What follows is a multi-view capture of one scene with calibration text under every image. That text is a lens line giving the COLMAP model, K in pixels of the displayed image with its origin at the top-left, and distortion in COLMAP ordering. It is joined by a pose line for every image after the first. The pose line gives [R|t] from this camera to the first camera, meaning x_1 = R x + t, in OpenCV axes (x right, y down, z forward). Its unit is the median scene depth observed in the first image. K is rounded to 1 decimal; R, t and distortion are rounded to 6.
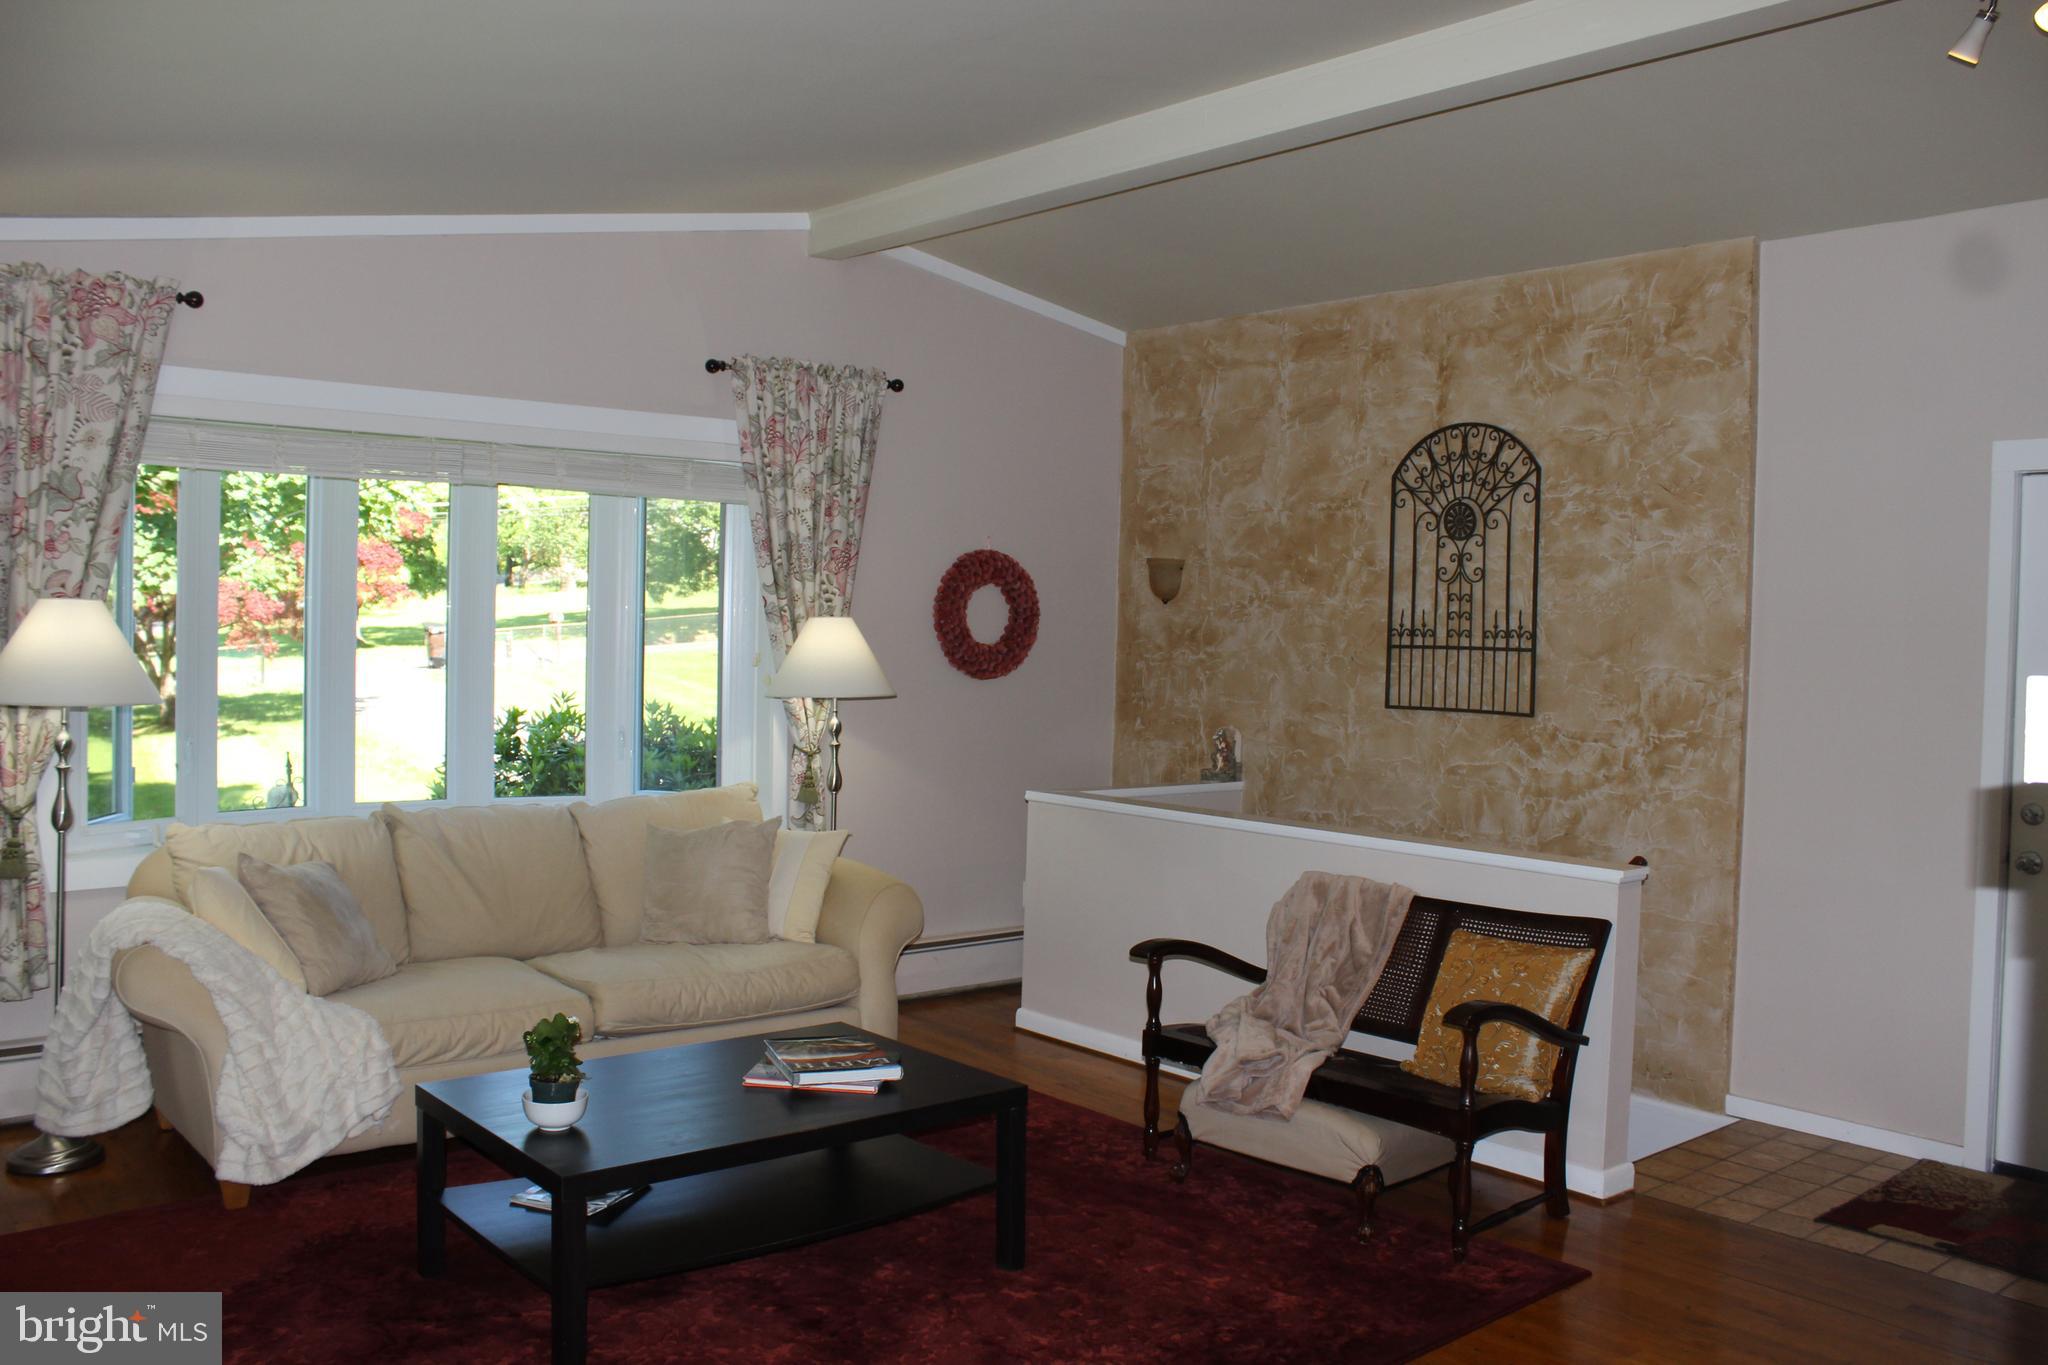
lens RADIAL K [[1690.8, 0, 1032.9], [0, 1690.8, 675.2], [0, 0, 1]] dist [-0.172638, 0.159204]
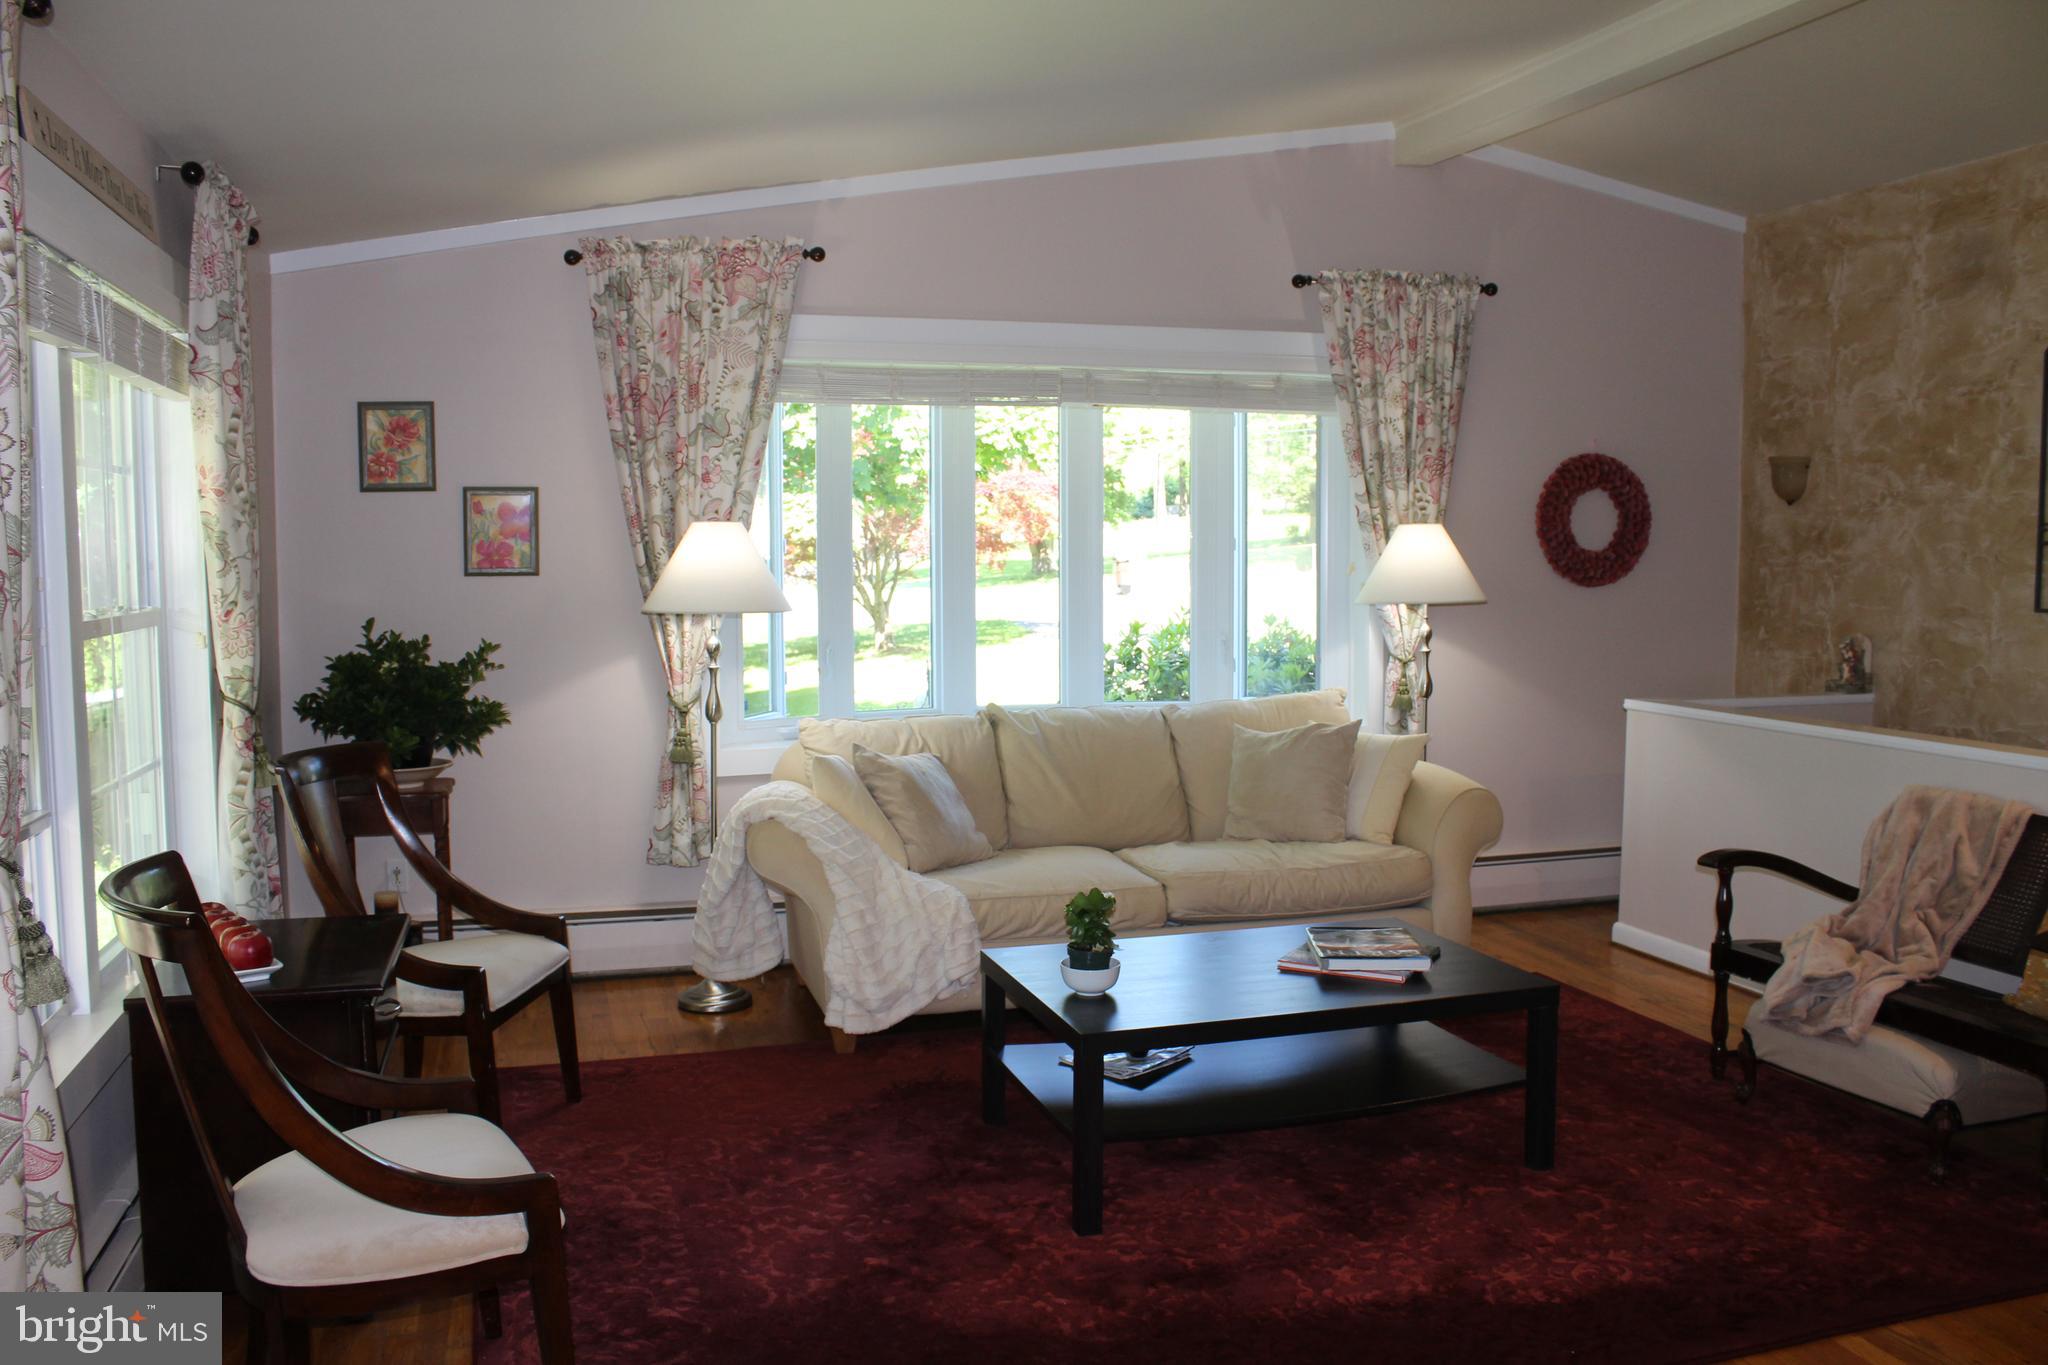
lens RADIAL K [[1690.8, 0, 1032.9], [0, 1690.8, 675.2], [0, 0, 1]] dist [-0.172638, 0.159204]
pose [[0.918253, 0.004720, -0.395966, 0.079905], [0.012774, 0.999055, 0.041533, 0.013803], [0.395788, -0.043196, 0.917325, -0.012310]]
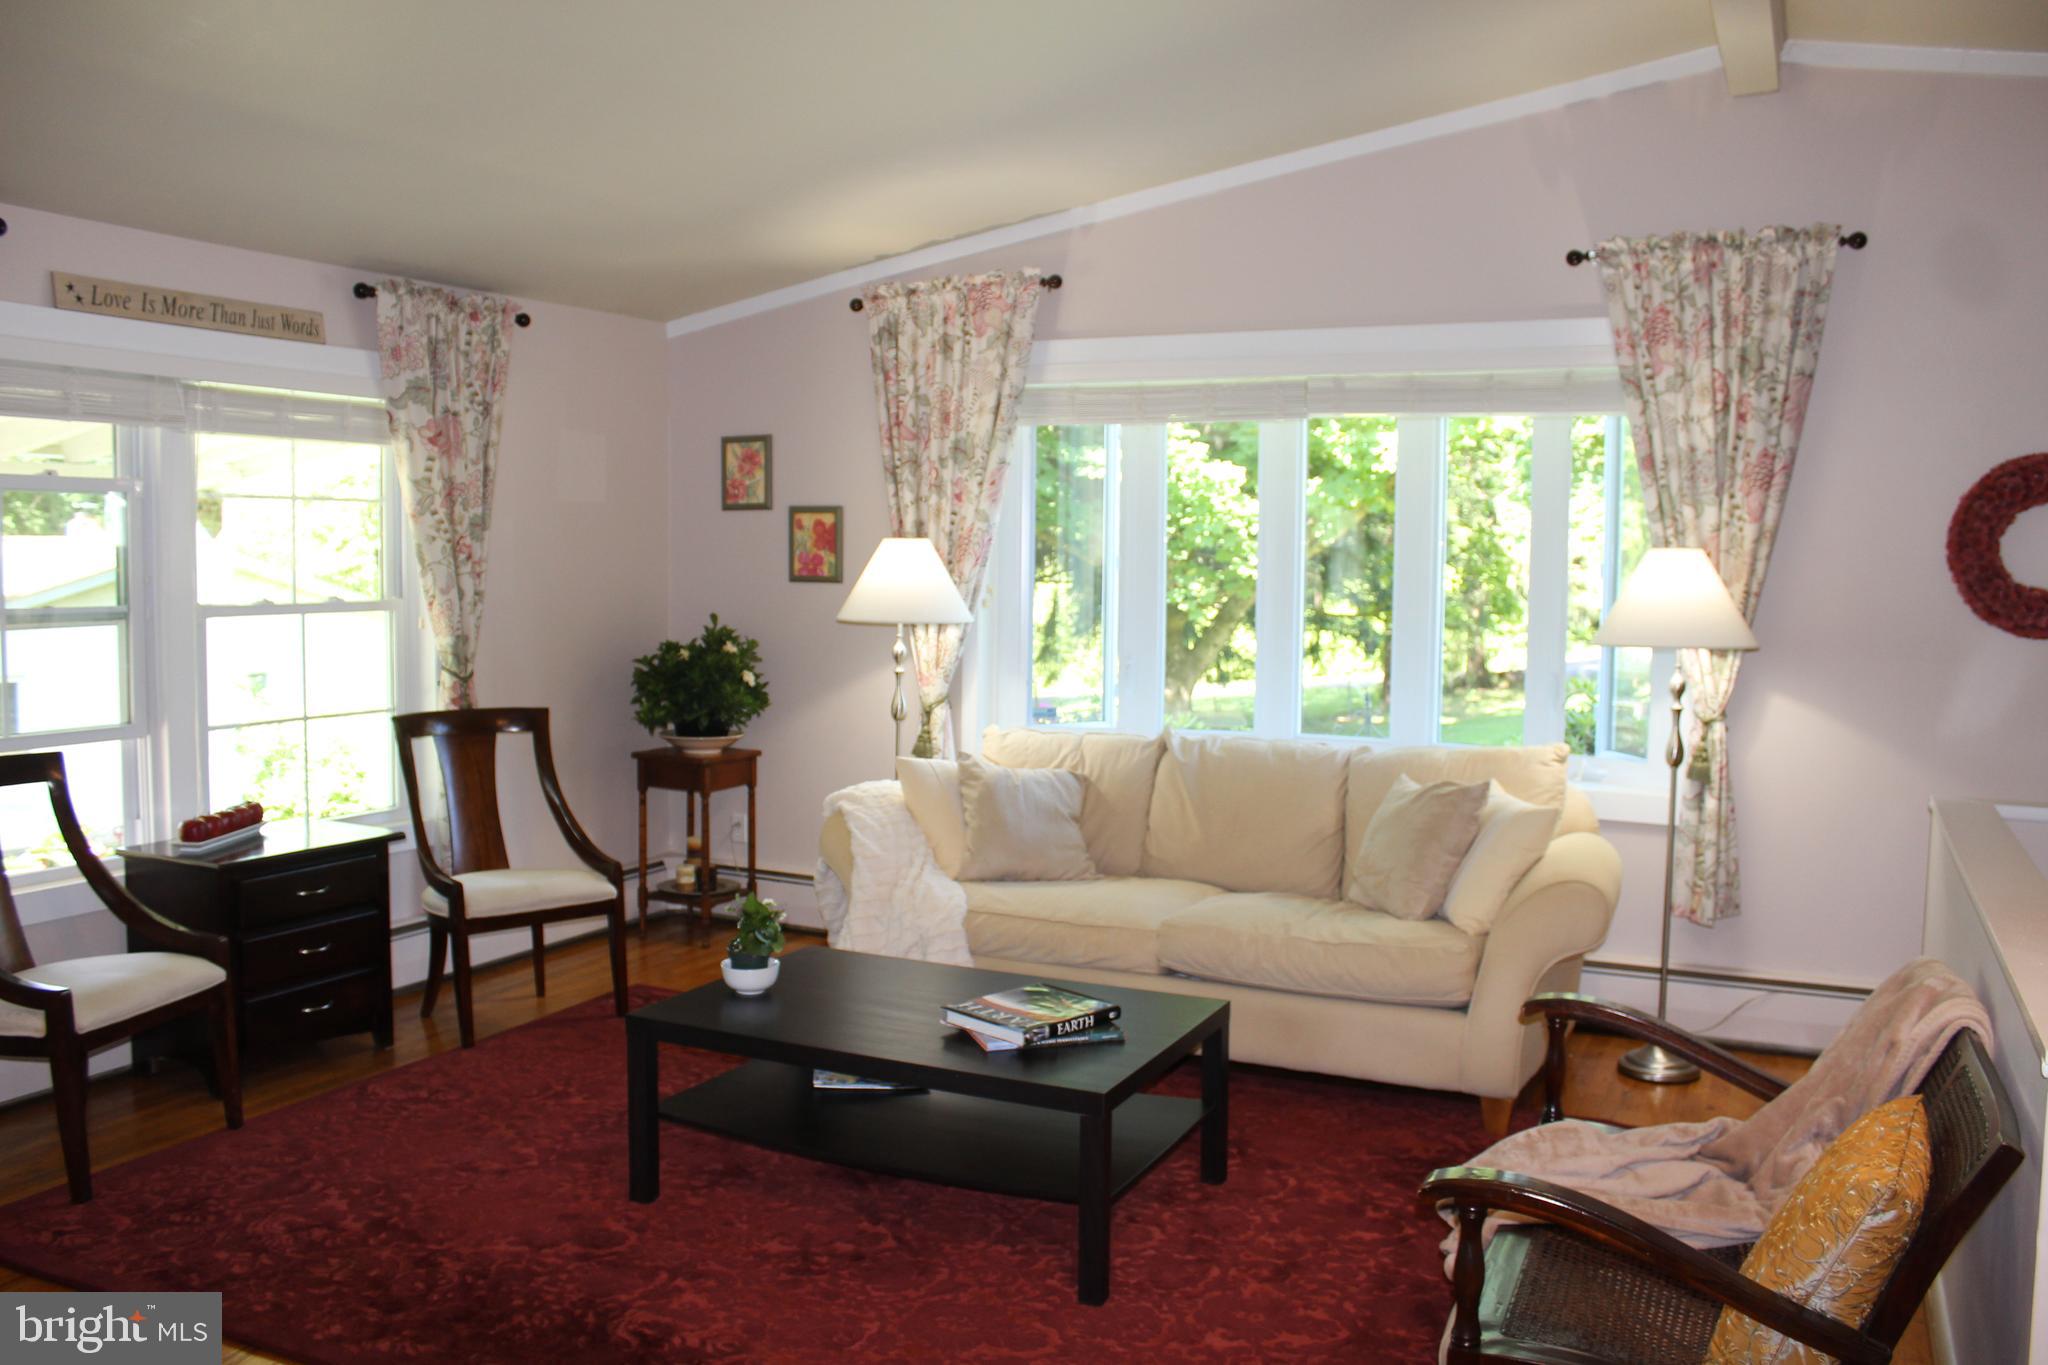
lens RADIAL K [[1684.4, 0, 1035.3], [0, 1684.4, 676.4], [0, 0, 1]] dist [-0.165268, 0.139839]
pose [[0.405137, 0.050172, -0.912878, 0.595214], [-0.028164, 0.998704, 0.042390, 0.001583], [0.913822, 0.008537, 0.406025, 0.509487]]
